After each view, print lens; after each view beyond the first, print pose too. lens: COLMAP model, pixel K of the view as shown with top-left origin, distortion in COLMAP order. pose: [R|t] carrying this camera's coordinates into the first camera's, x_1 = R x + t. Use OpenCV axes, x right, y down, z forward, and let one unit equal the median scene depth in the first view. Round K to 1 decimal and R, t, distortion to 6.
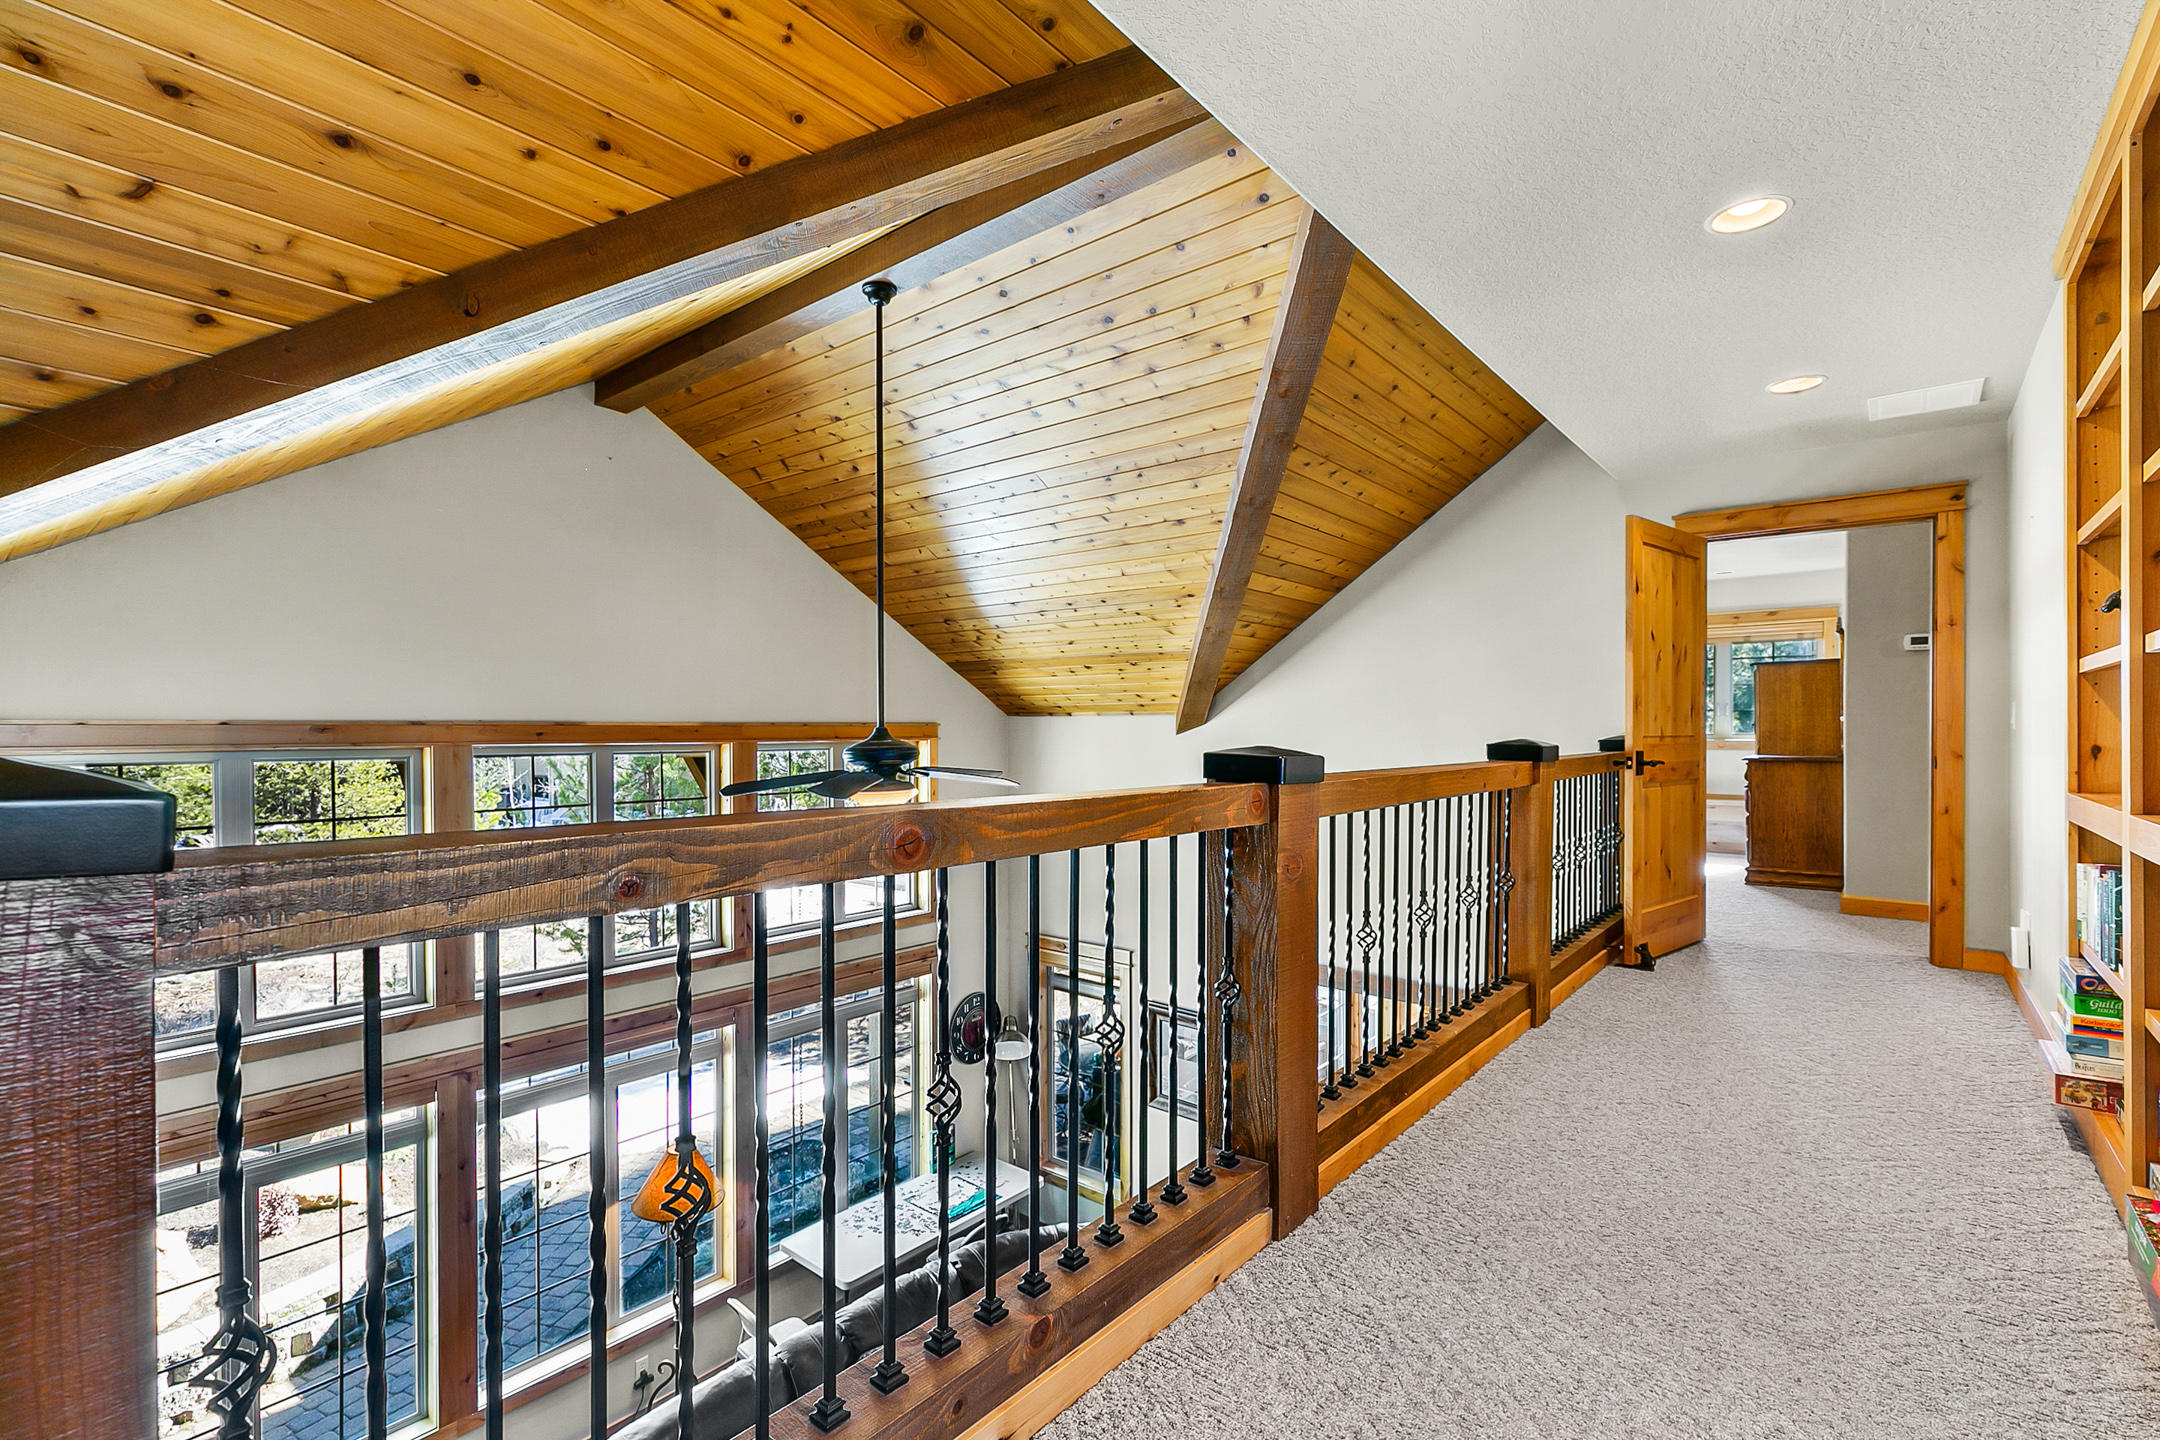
lens RADIAL K [[974.5, 0, 1075.7], [0, 974.5, 752.7], [0, 0, 1]] dist [0.002585, 0.000250]
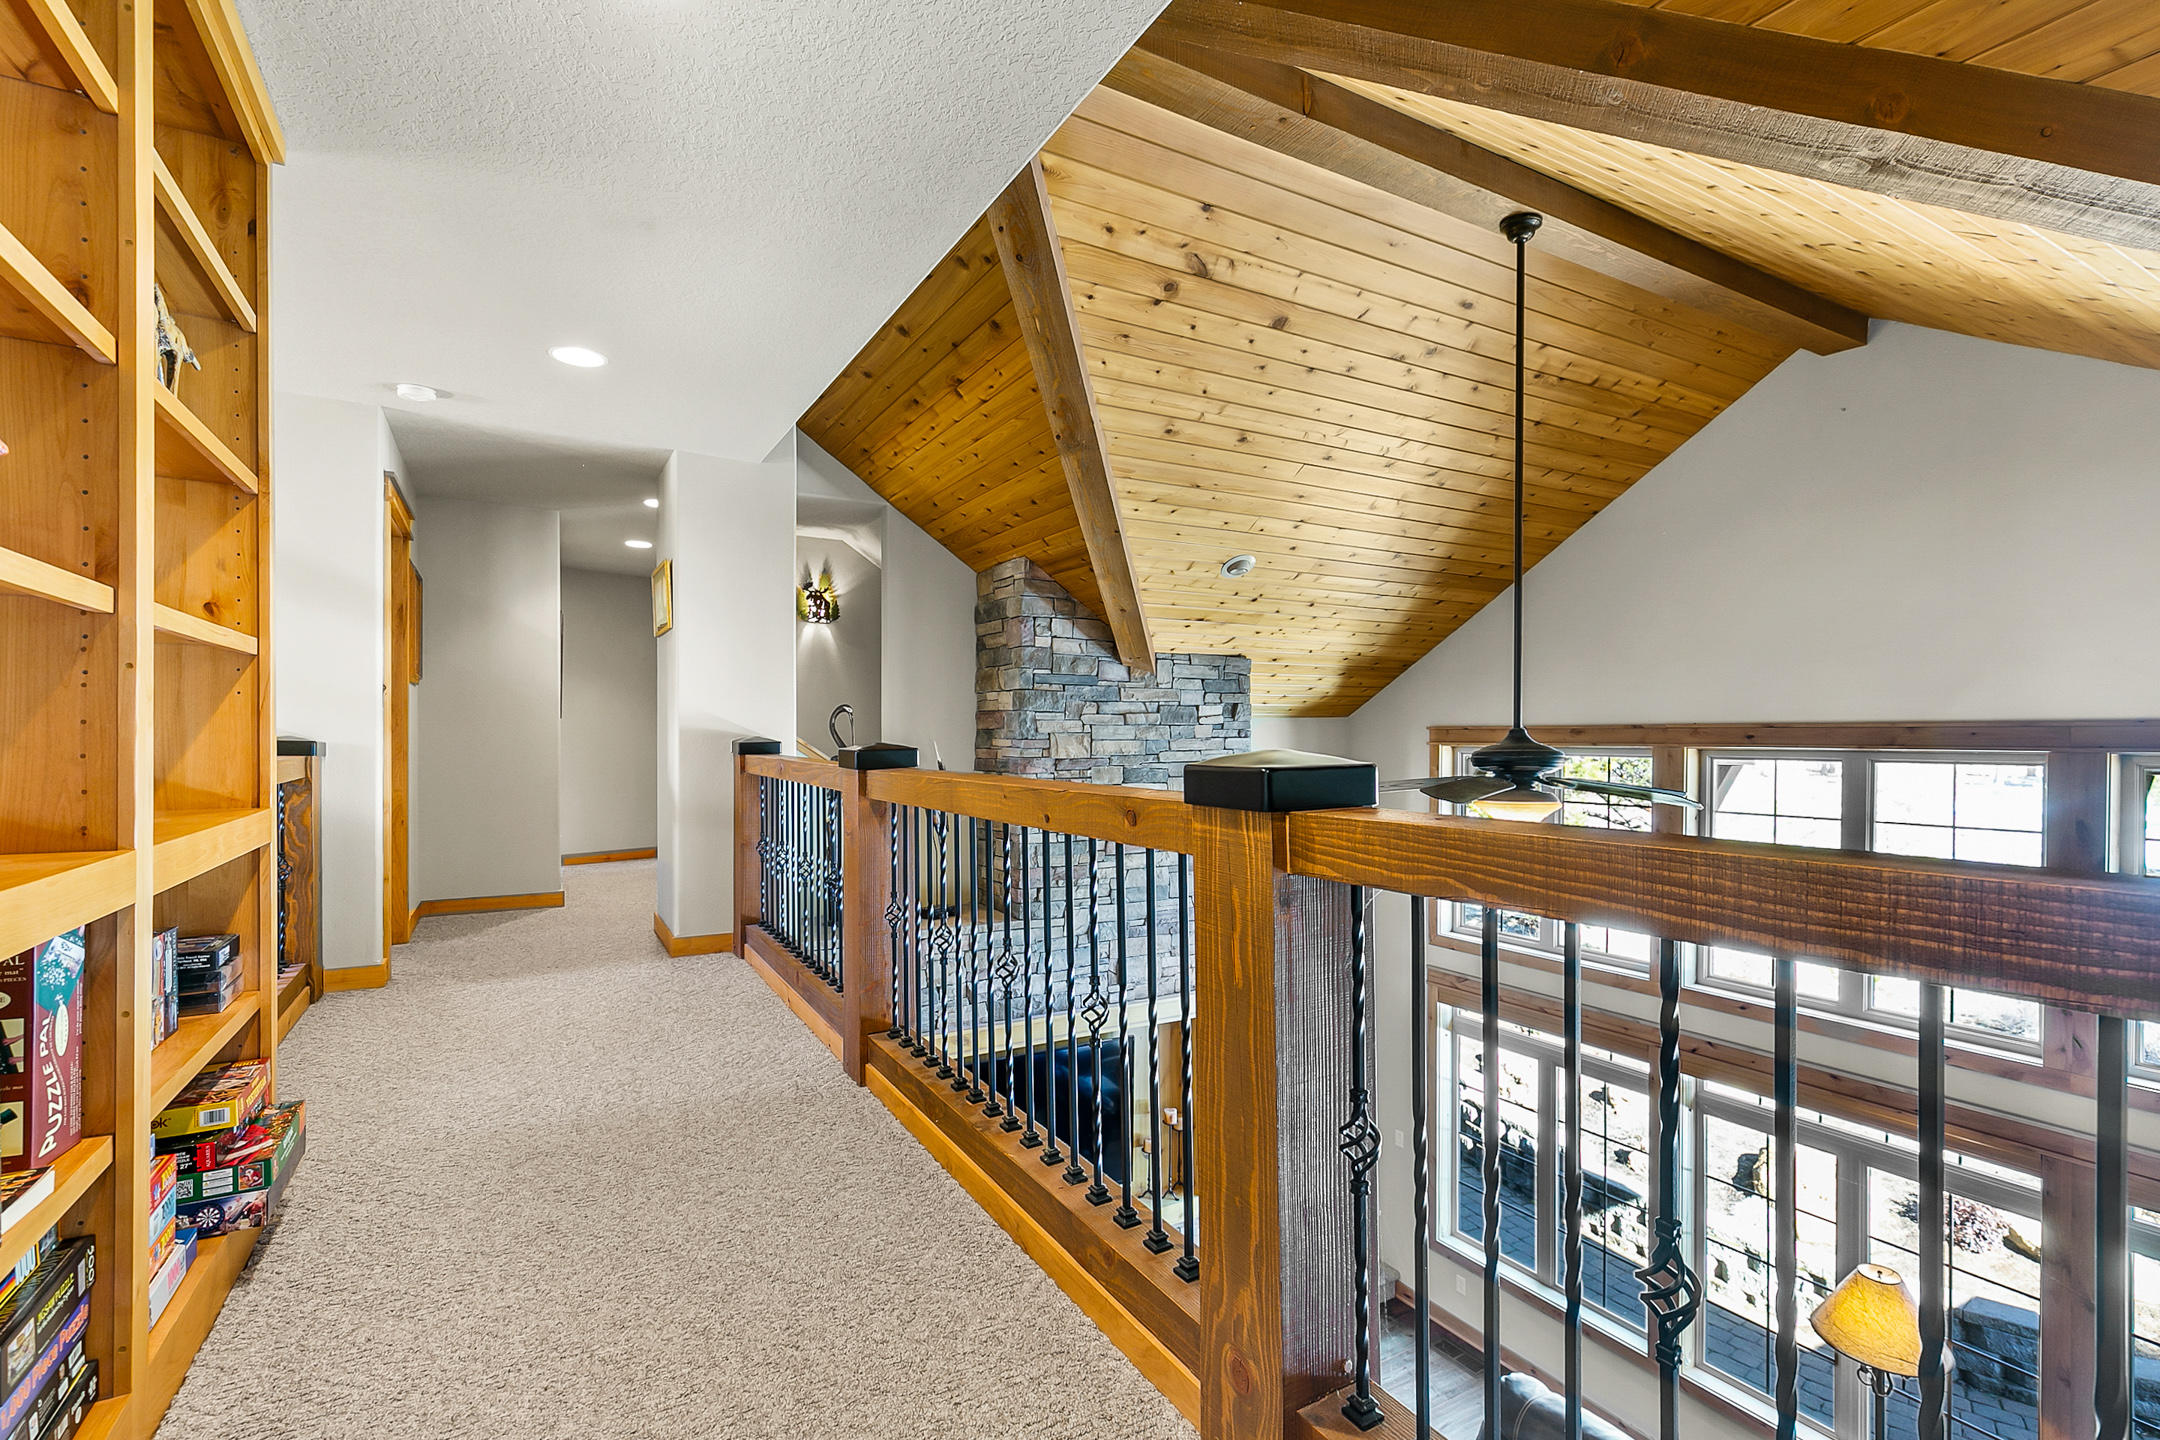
lens RADIAL K [[996.6, 0, 1080.0], [0, 996.6, 720.0], [0, 0, 1]] dist [0.002698, 0.000381]
pose [[-0.355989, -0.008893, -0.934448, 0.704321], [-0.019405, 0.999809, -0.002123, -0.024069], [0.934289, 0.017377, -0.356094, 0.850613]]
